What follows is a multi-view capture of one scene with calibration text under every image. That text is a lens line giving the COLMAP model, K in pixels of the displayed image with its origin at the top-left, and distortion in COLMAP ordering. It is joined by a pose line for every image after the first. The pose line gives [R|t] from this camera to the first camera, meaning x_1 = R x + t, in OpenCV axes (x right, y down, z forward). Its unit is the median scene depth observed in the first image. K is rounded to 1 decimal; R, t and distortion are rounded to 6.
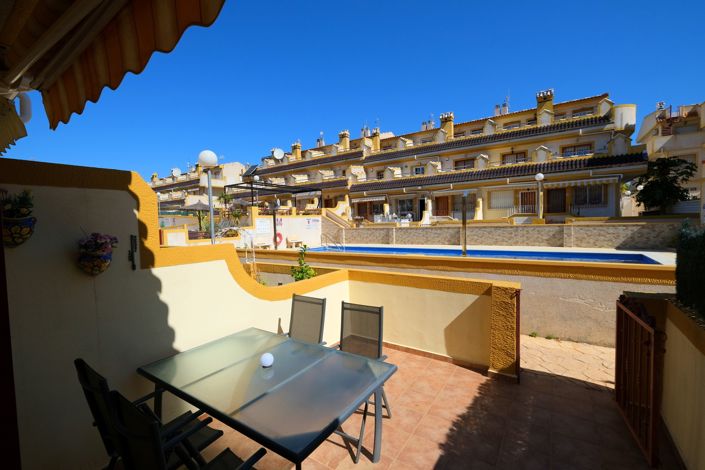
lens RADIAL K [[305.7, 0, 352.5], [0, 305.7, 235.0], [0, 0, 1]] dist [0.003381, 0.000280]
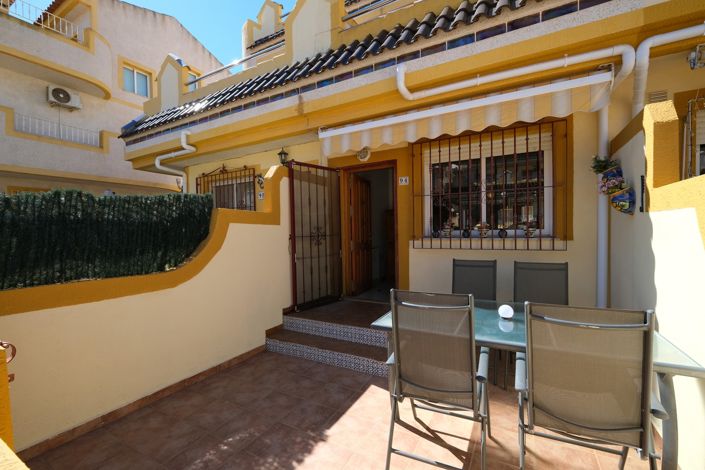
lens RADIAL K [[305.9, 0, 352.5], [0, 305.9, 235.0], [0, 0, 1]] dist [-0.002333, -0.000198]
pose [[-0.995392, 0.047724, -0.083167, 0.252989], [0.042515, 0.997088, 0.063316, 0.088420], [0.085946, 0.059489, -0.994522, 1.776792]]
